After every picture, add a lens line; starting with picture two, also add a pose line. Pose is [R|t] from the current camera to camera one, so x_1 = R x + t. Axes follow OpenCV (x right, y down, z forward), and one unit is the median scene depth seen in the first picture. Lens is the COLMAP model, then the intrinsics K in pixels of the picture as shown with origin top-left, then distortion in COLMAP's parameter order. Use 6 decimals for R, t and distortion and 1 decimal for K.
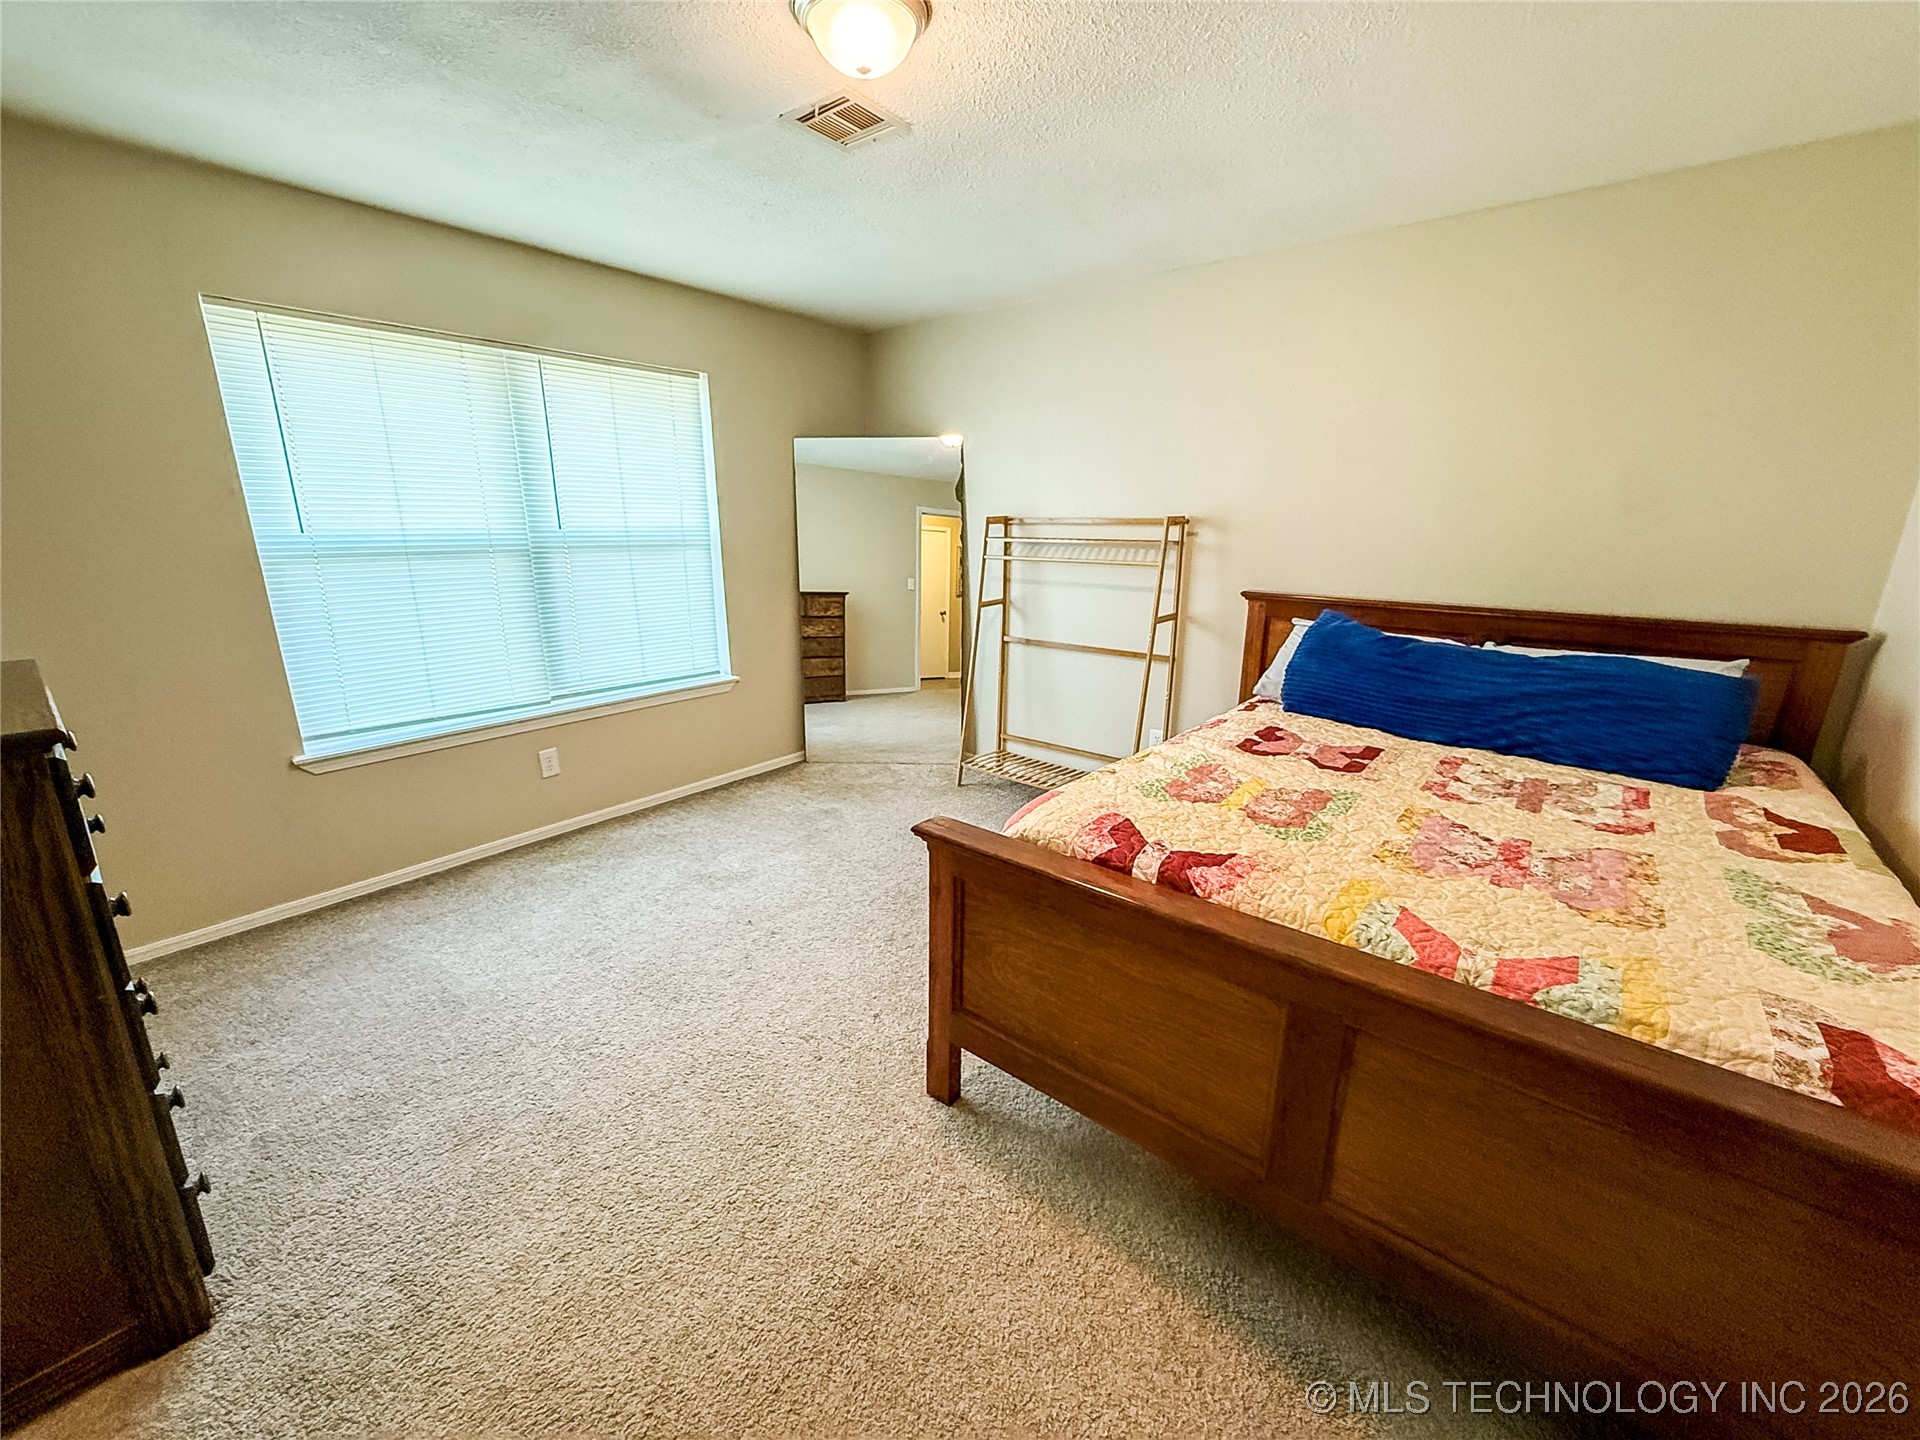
lens RADIAL K [[766.4, 0, 953.6], [0, 766.4, 726.4], [0, 0, 1]] dist [0.000789, -0.000111]
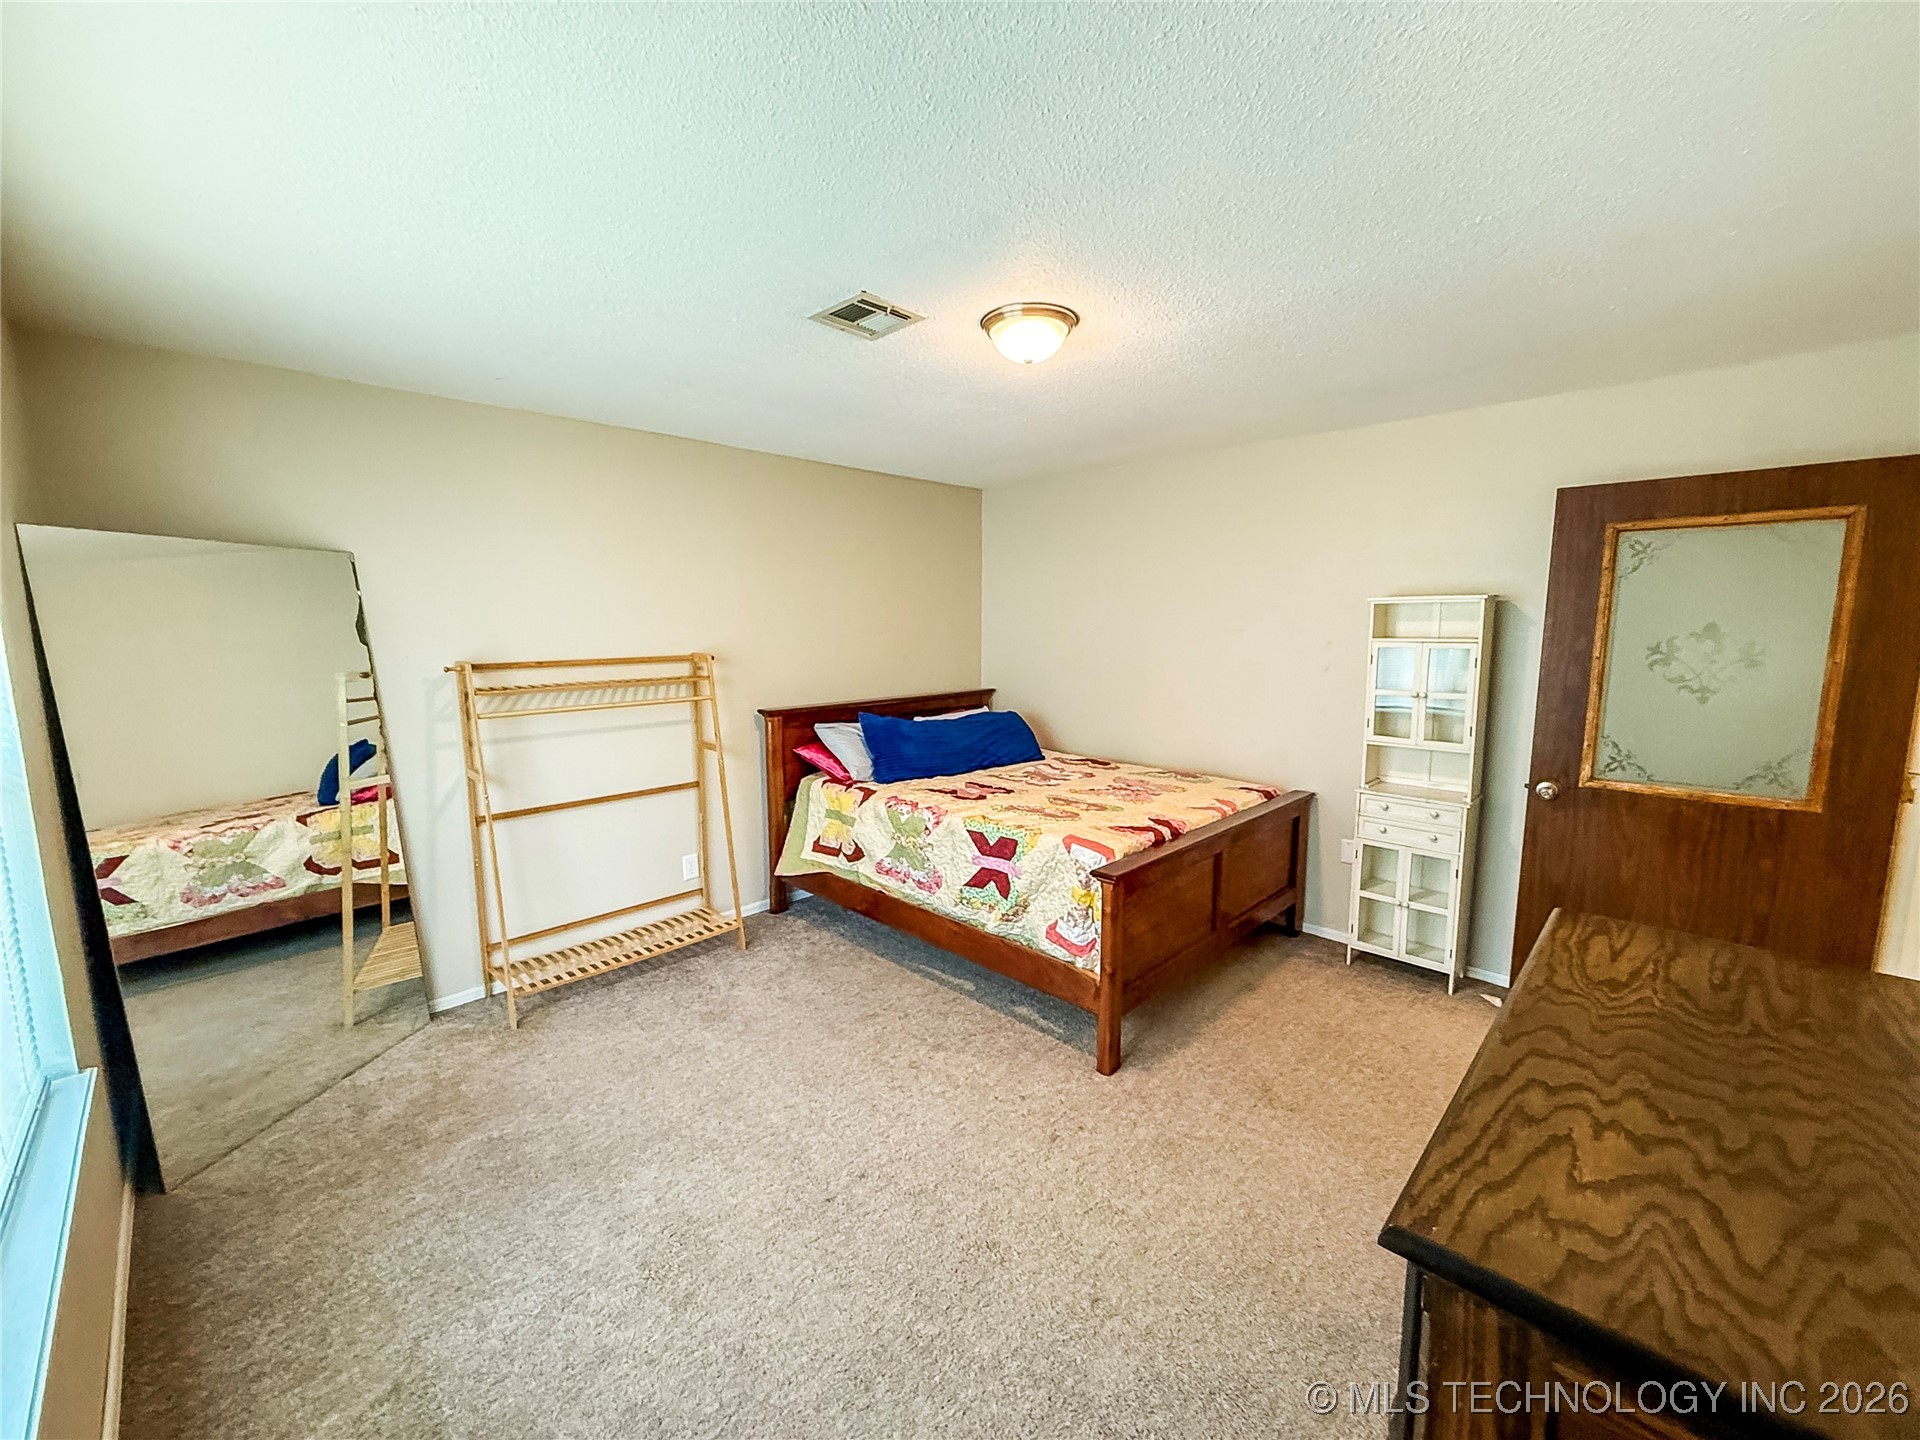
lens RADIAL K [[766.4, 0, 956.9], [0, 766.4, 723.9], [0, 0, 1]] dist [0.000789, -0.000111]
pose [[0.088924, -0.140080, 0.986139, -0.730172], [0.266690, 0.957261, 0.111929, -0.193507], [-0.959671, 0.253041, 0.122481, 0.516723]]
